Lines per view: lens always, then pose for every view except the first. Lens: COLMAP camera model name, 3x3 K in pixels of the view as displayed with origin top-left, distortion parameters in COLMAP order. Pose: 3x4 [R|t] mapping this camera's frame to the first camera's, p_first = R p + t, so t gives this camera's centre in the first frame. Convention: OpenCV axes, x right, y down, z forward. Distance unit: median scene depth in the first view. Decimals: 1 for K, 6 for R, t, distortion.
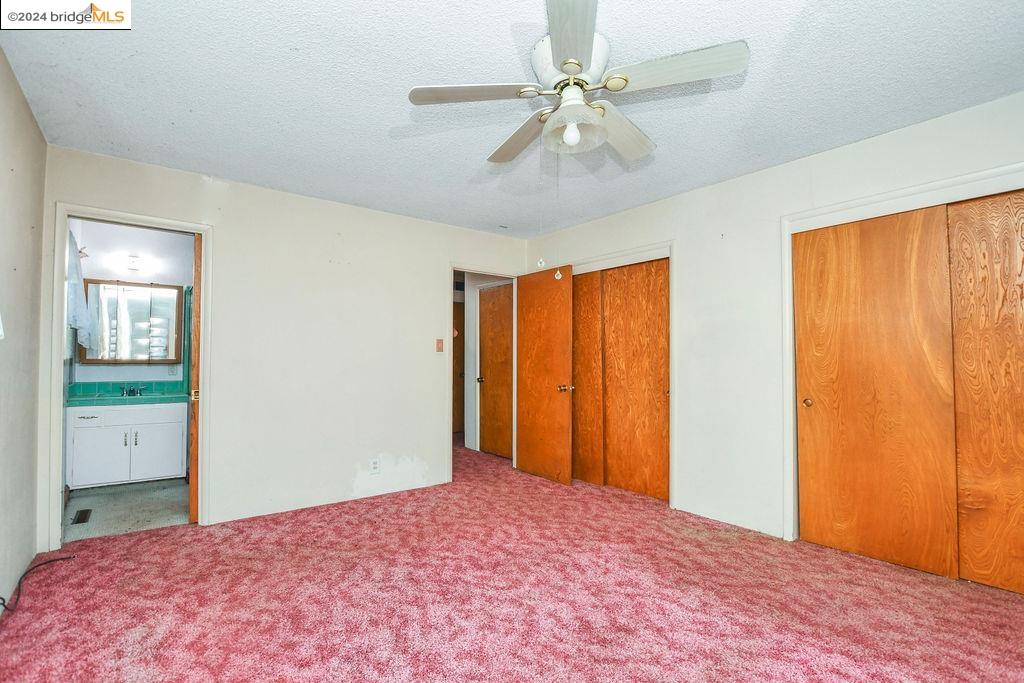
lens RADIAL K [[469.1, 0, 512.8], [0, 469.1, 345.5], [0, 0, 1]] dist [-0.013642, 0.000748]
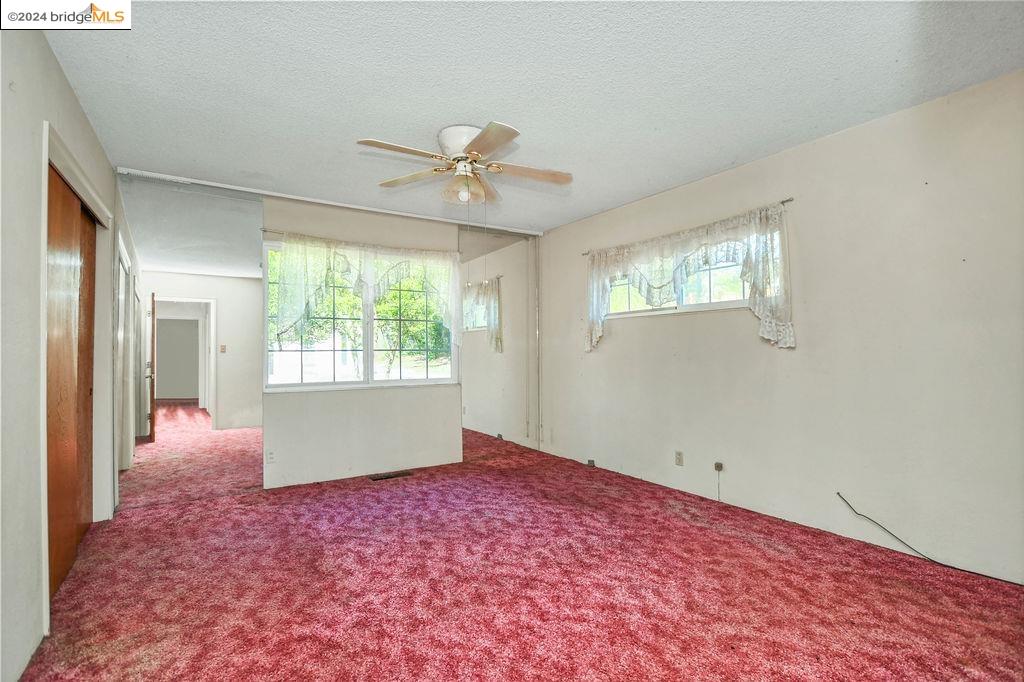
lens RADIAL K [[469.1, 0, 512.5], [0, 469.1, 345.3], [0, 0, 1]] dist [-0.013642, 0.000748]
pose [[-0.995561, 0.007778, 0.093800, -0.125174], [0.004108, 0.999221, -0.039257, 0.062375], [-0.094032, -0.038698, -0.994817, 1.920450]]
